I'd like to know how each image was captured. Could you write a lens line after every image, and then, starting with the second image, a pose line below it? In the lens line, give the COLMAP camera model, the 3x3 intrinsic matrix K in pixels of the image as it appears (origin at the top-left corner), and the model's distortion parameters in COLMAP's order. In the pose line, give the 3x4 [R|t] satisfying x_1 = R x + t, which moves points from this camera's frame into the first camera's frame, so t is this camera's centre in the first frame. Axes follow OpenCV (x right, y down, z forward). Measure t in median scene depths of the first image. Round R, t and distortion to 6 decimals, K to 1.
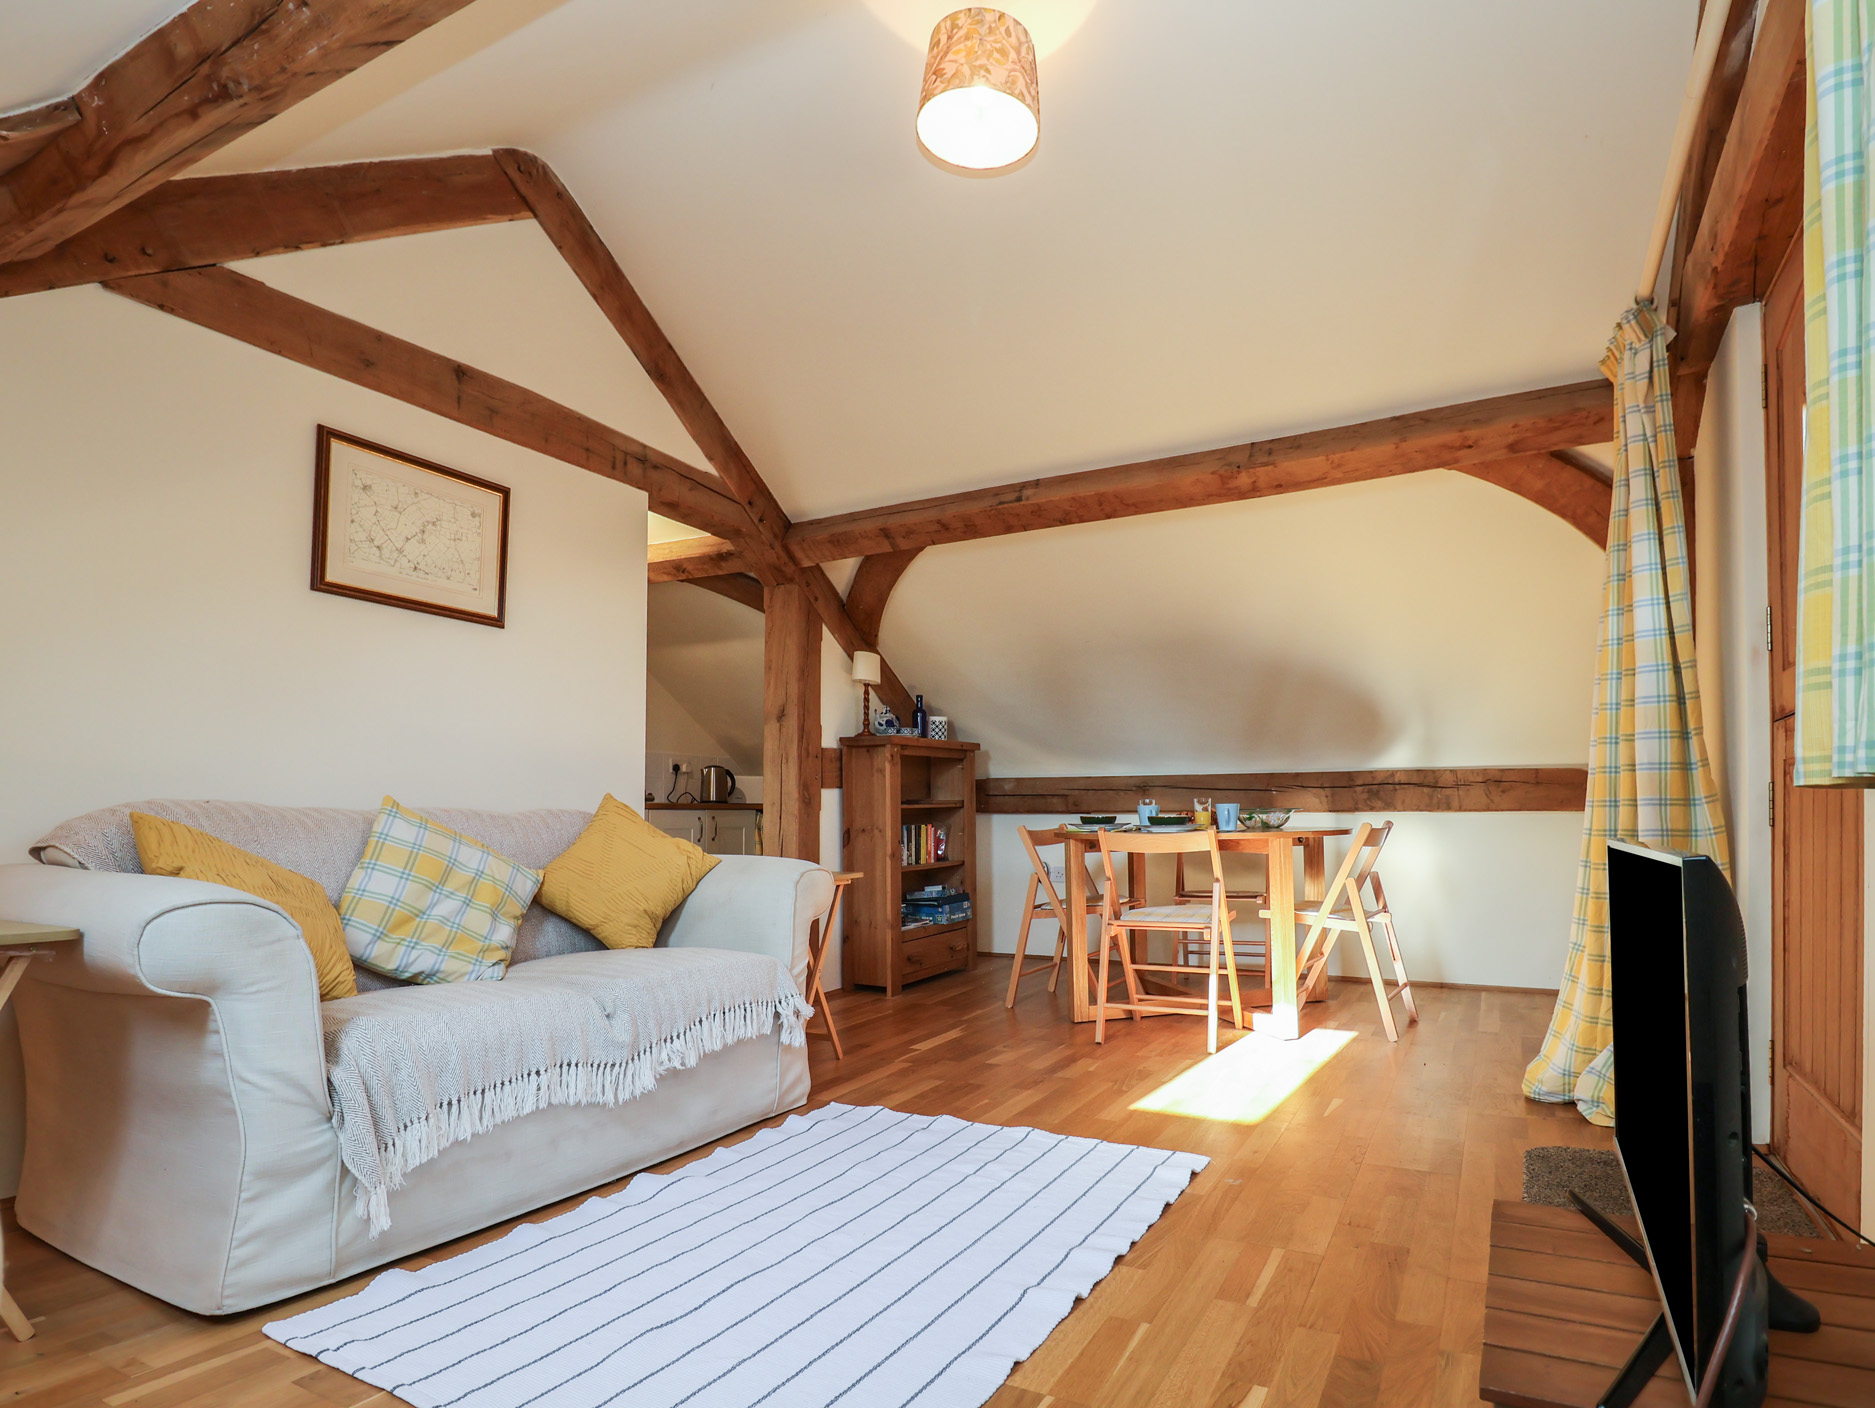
lens RADIAL K [[992.3, 0, 977.2], [0, 992.3, 781.6], [0, 0, 1]] dist [0.057671, -0.000273]
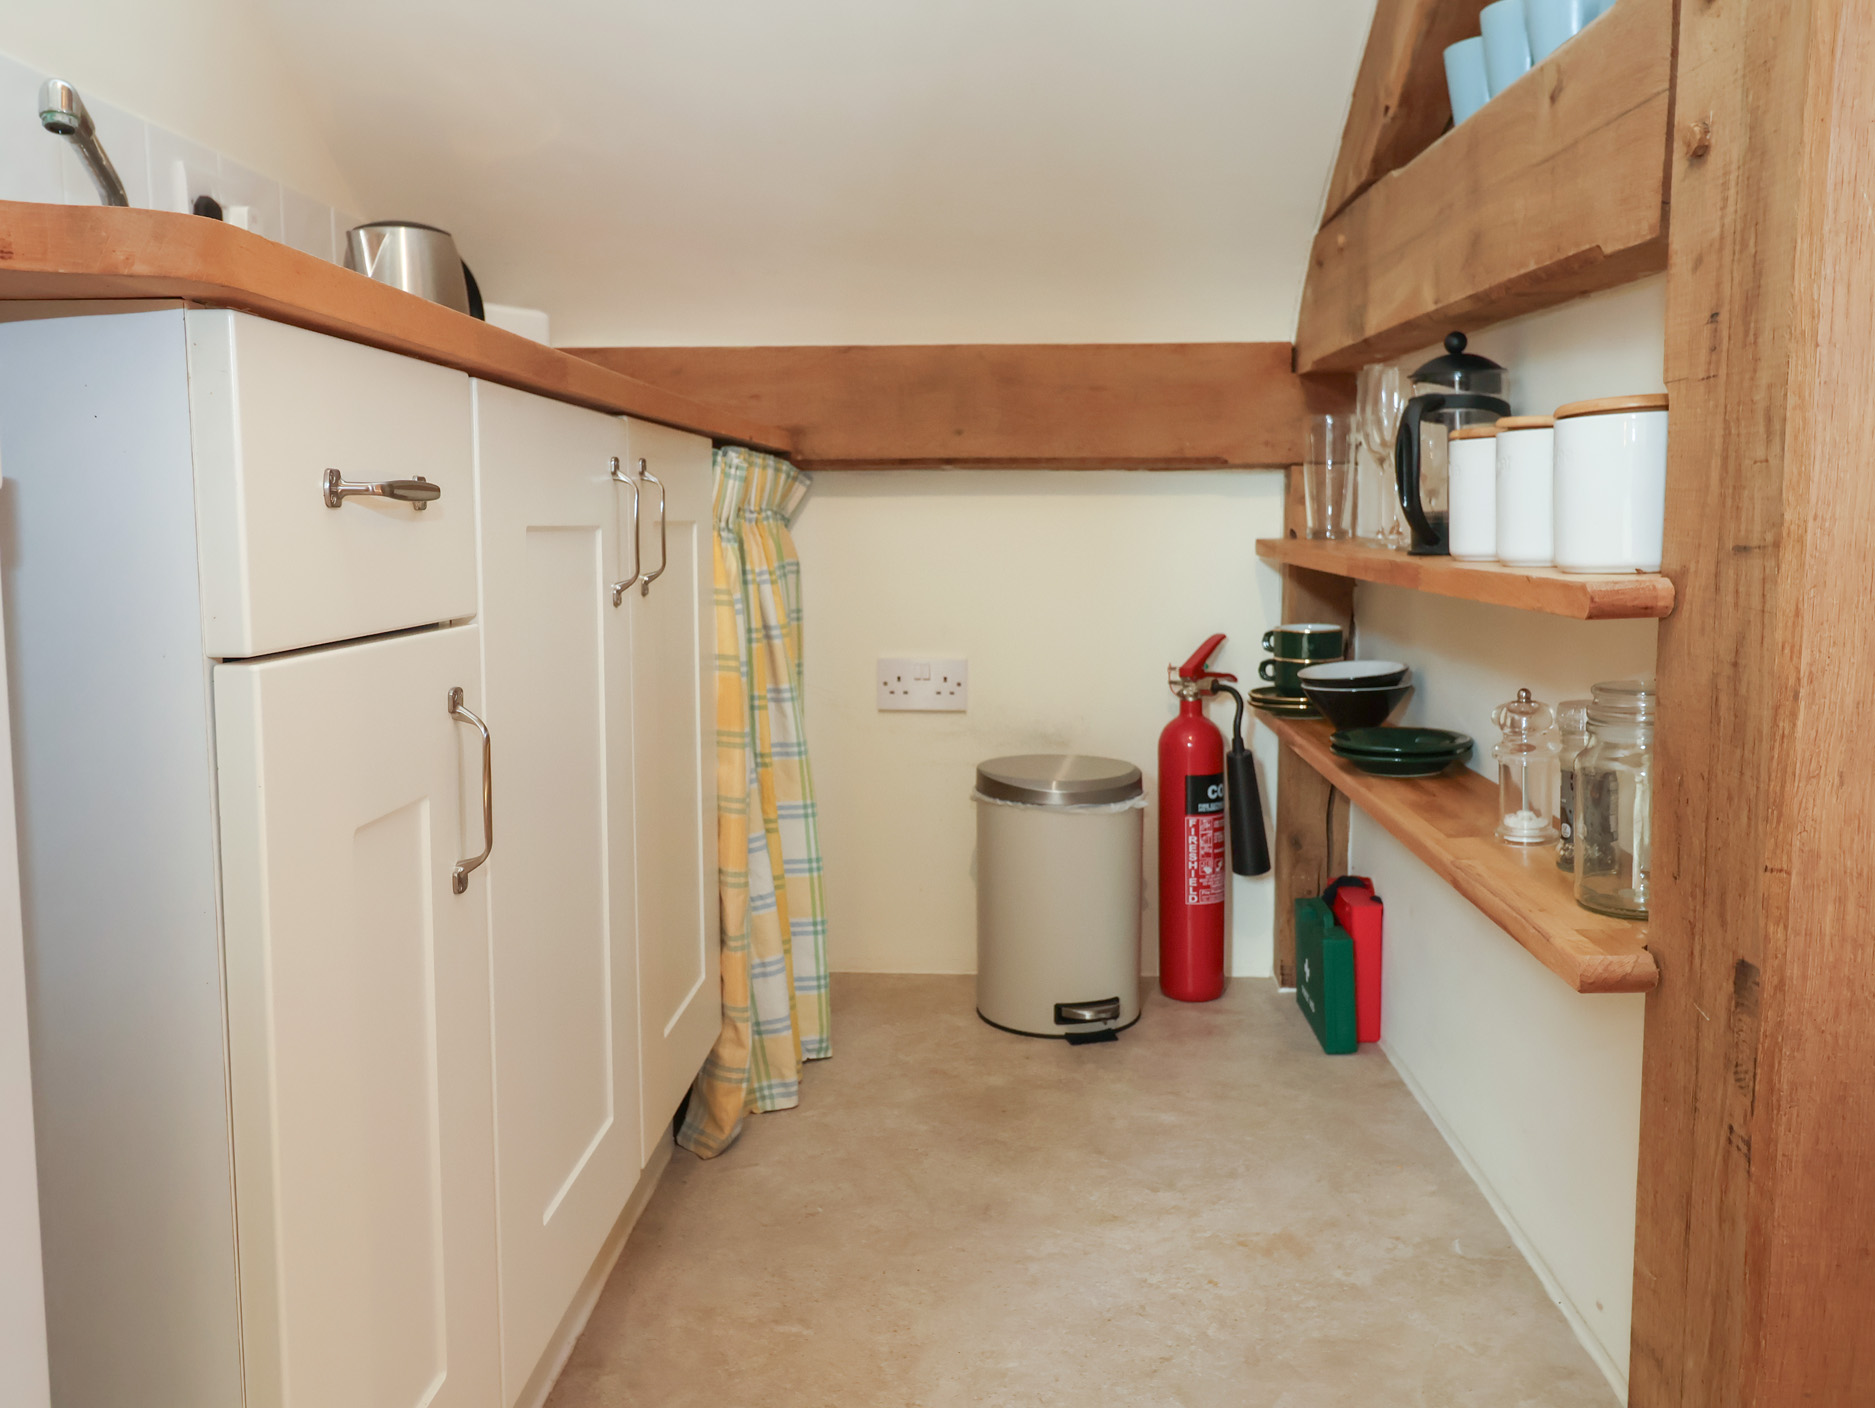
lens RADIAL K [[1505.0, 0, 966.4], [0, 1505.0, 685.7], [0, 0, 1]] dist [0.007816, 0.003668]
pose [[0.901243, -0.047379, 0.430716, -0.379266], [-0.016015, 0.989683, 0.142375, 0.041324], [-0.433018, -0.135212, 0.891186, 0.838932]]
